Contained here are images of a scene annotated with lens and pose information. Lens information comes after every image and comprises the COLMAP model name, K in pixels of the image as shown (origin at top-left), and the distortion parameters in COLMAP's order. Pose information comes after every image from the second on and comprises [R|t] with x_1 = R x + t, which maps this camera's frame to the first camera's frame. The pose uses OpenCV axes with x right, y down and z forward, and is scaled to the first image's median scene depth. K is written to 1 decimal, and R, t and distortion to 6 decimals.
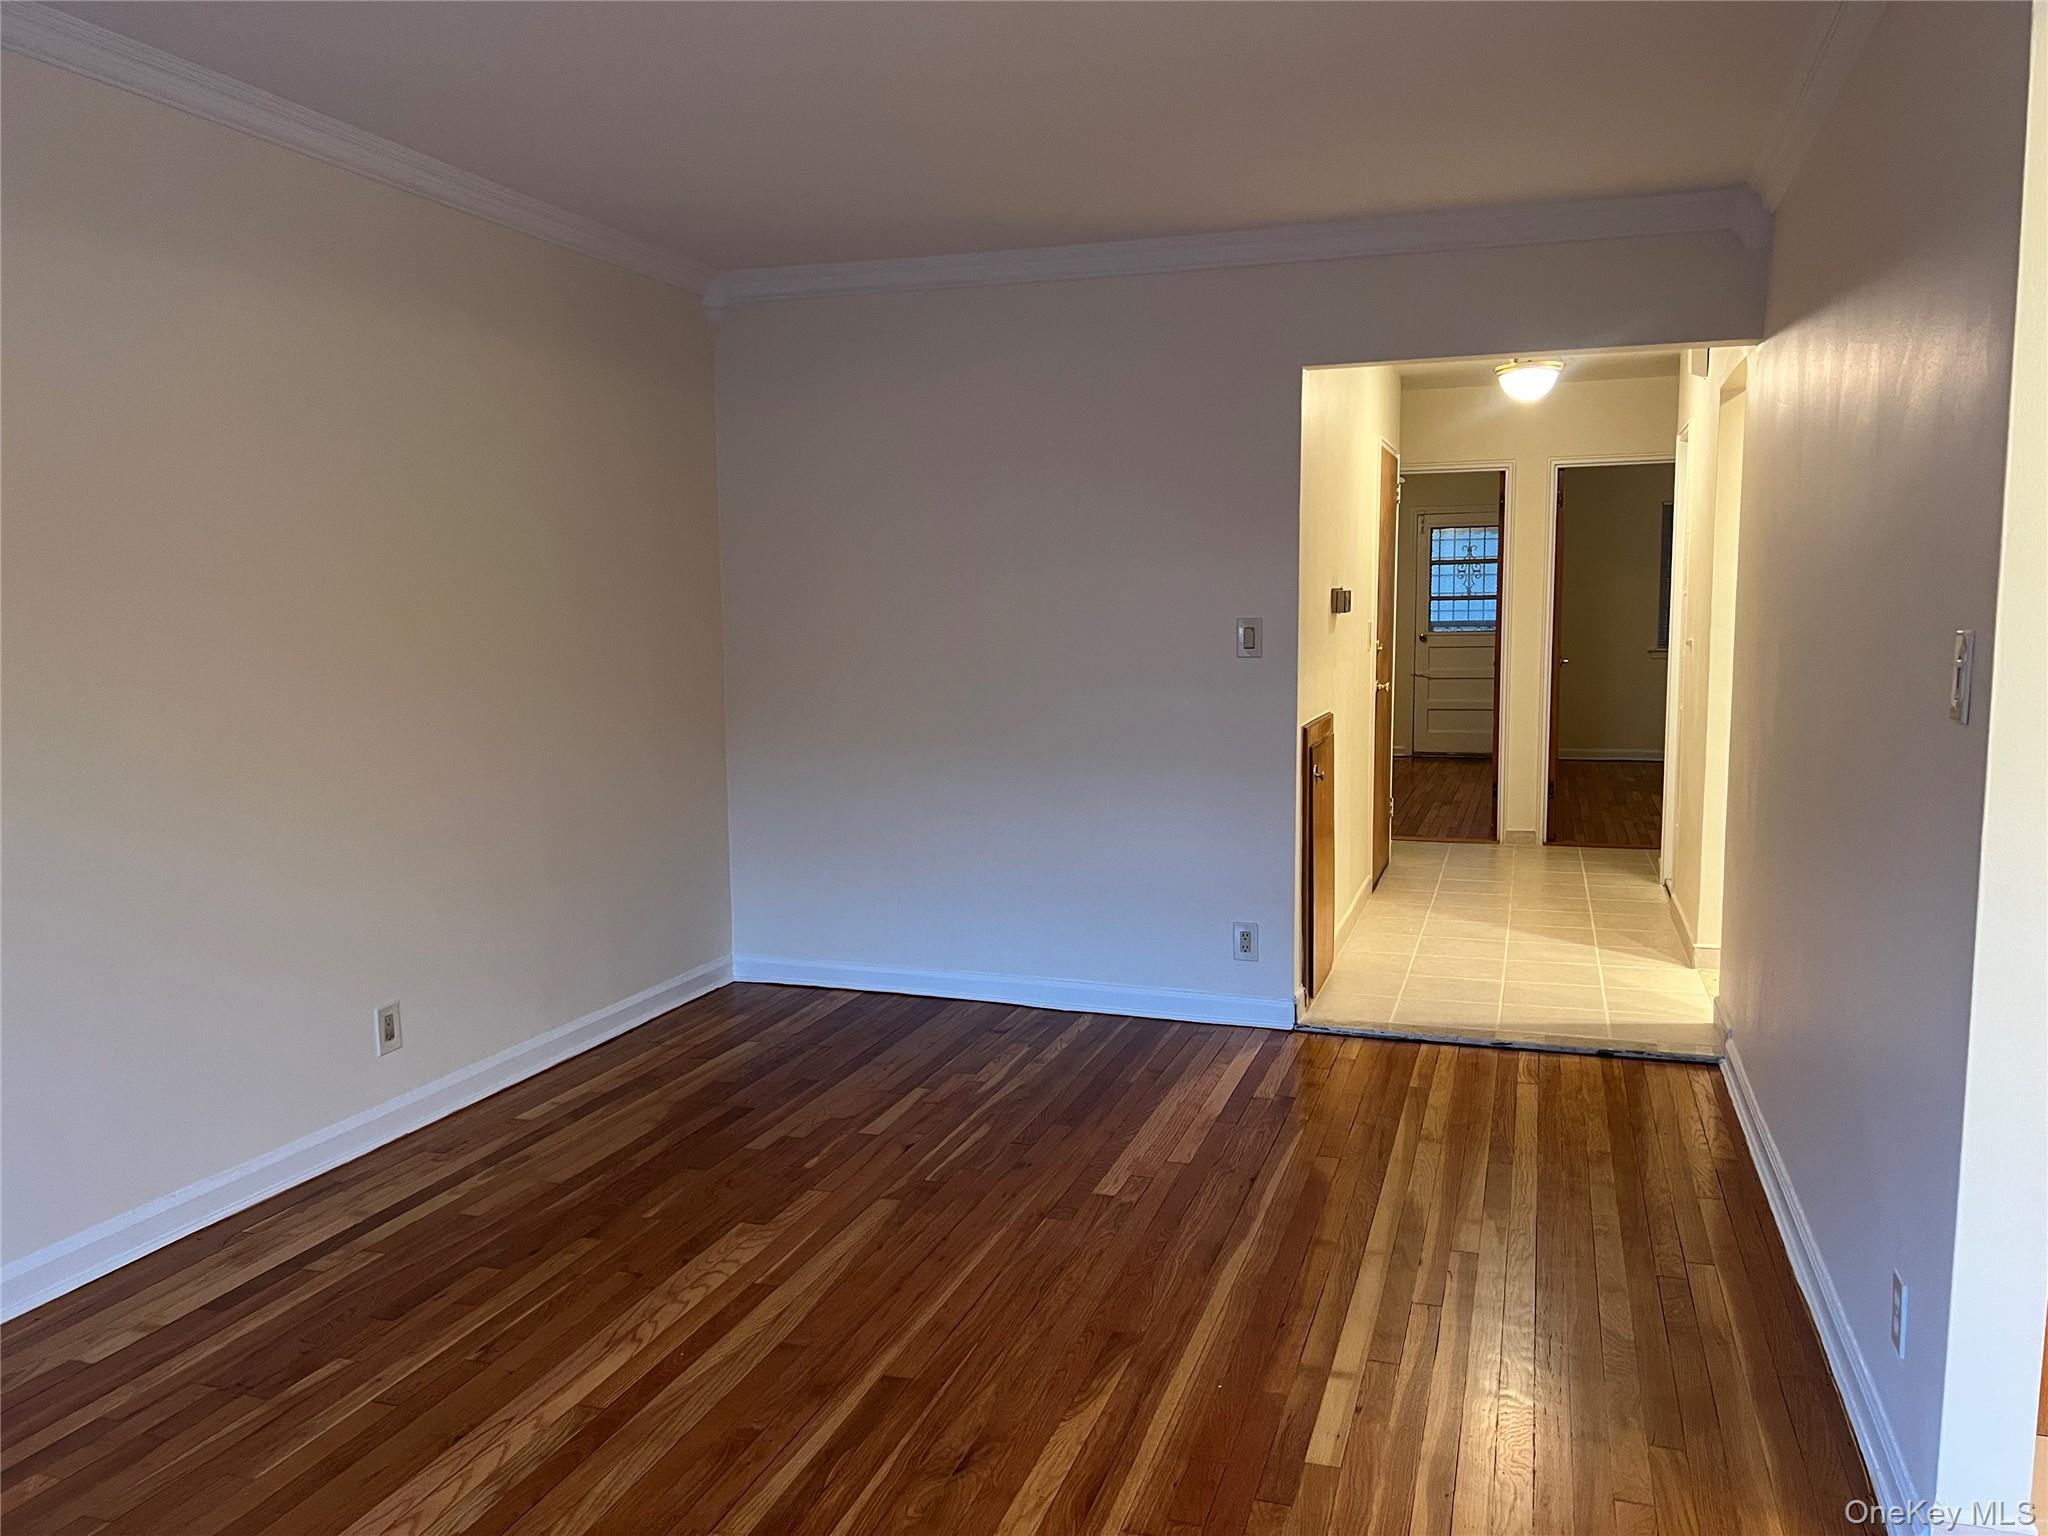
lens RADIAL K [[1557.4, 0, 1038.1], [0, 1557.4, 784.4], [0, 0, 1]] dist [0.064773, -0.034624]
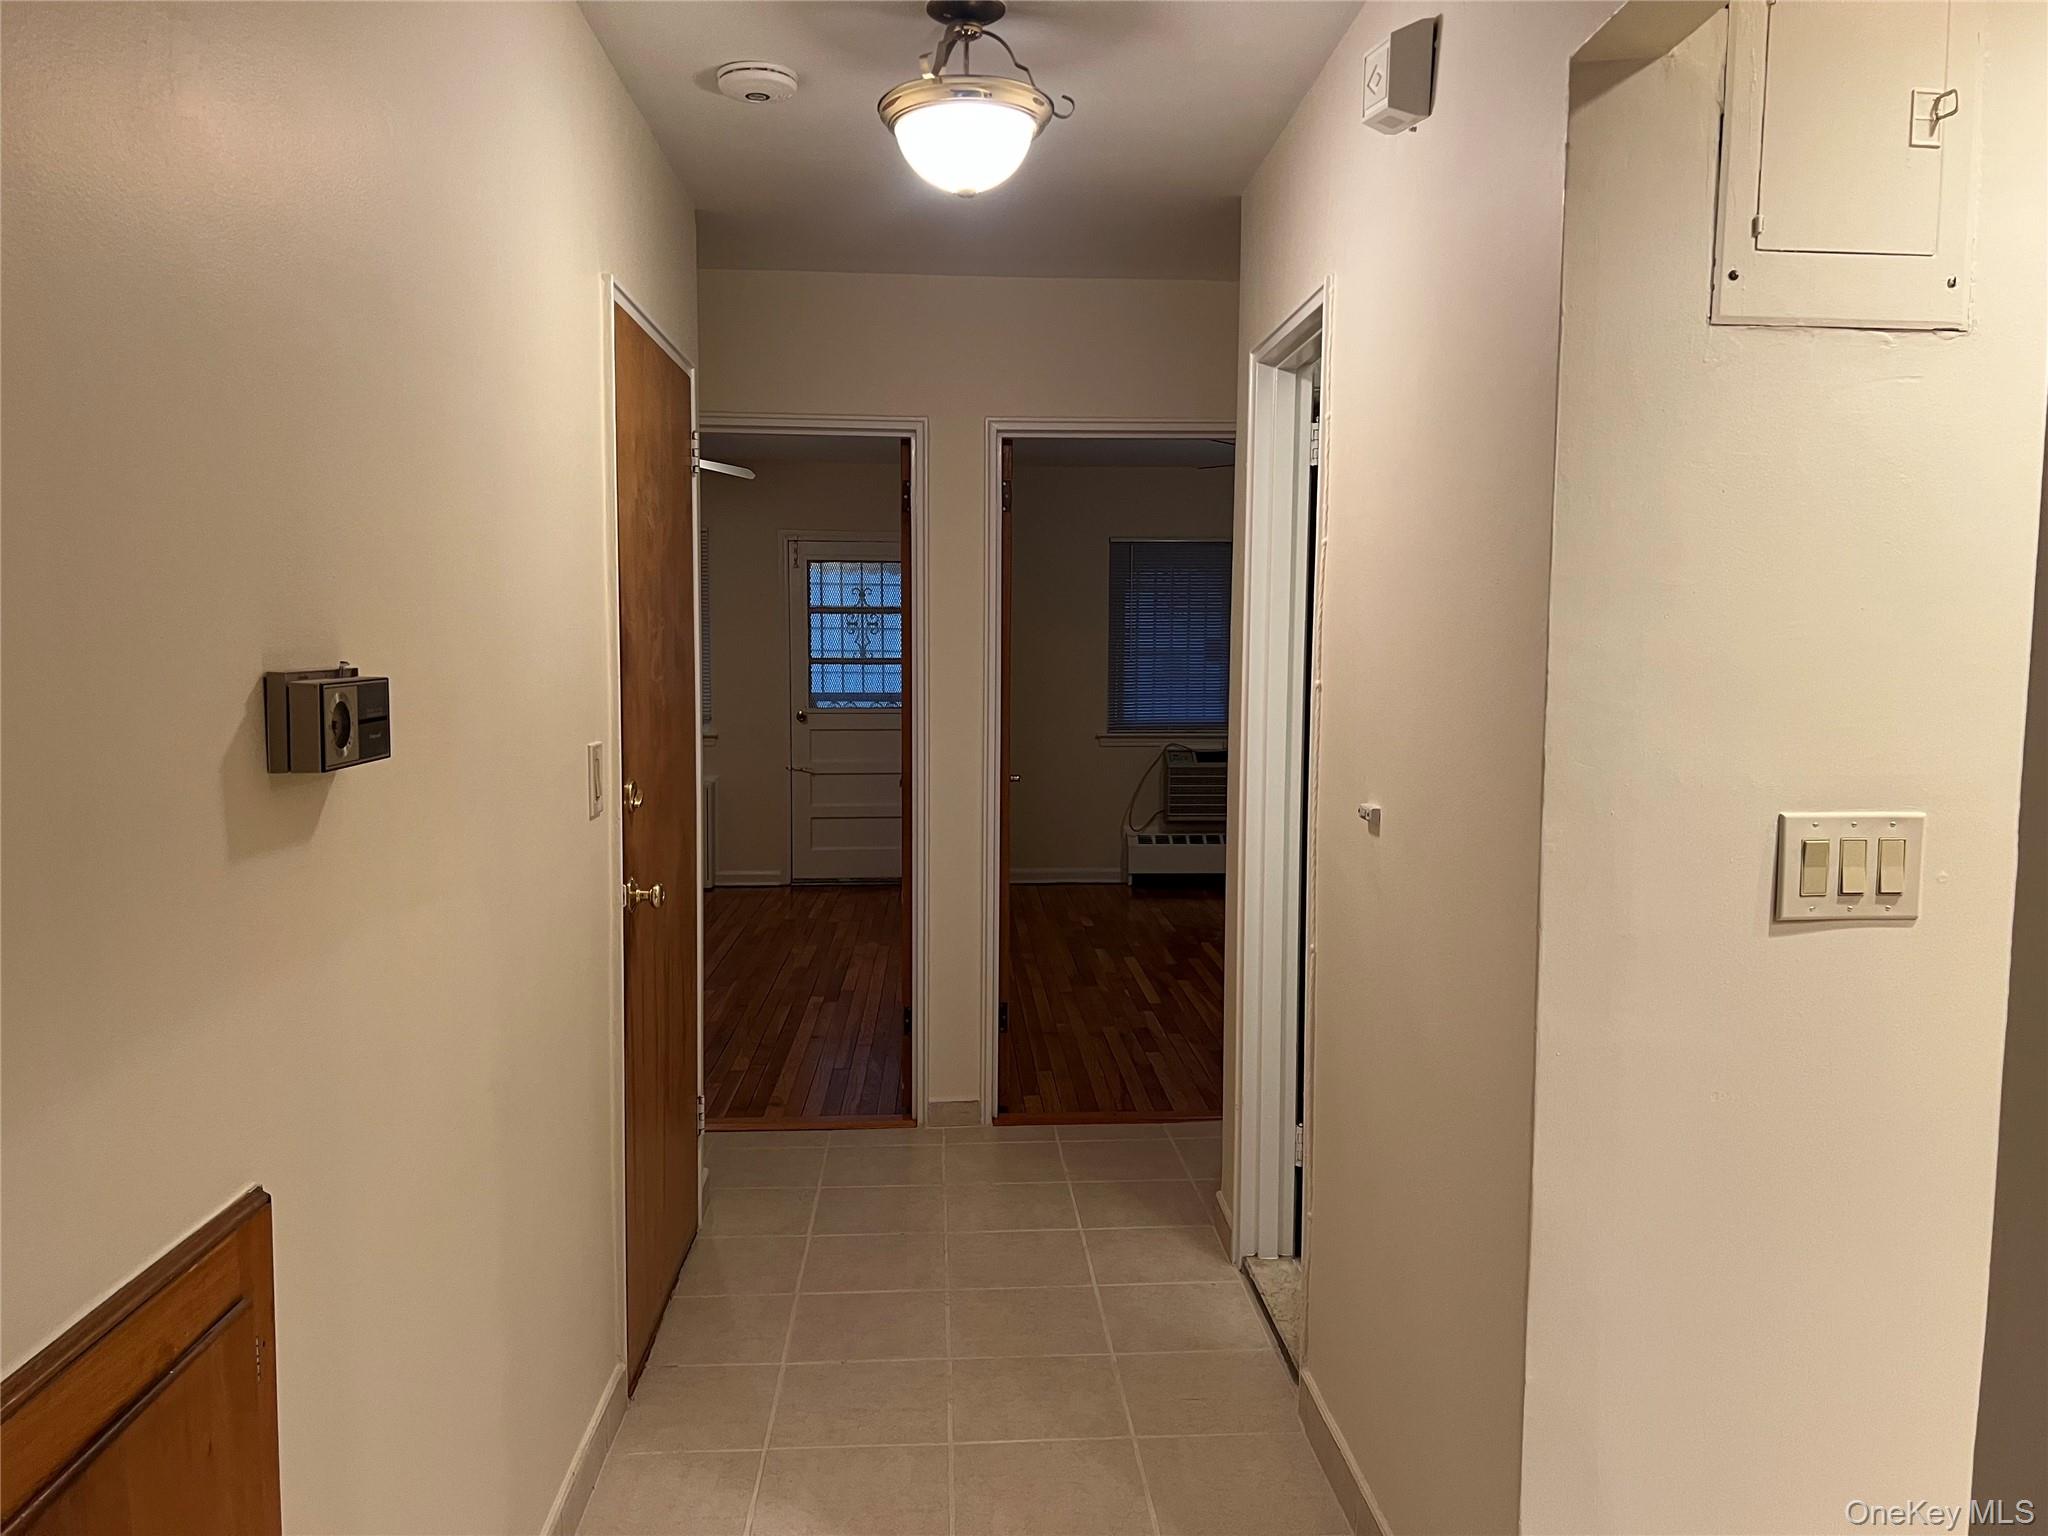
lens RADIAL K [[1557.4, 0, 1035.7], [0, 1557.4, 765.7], [0, 0, 1]] dist [0.064773, -0.034624]
pose [[0.932467, -0.011282, 0.361078, 0.094149], [0.026743, 0.998925, -0.037852, -0.043870], [-0.360263, 0.044952, 0.931767, 0.322274]]
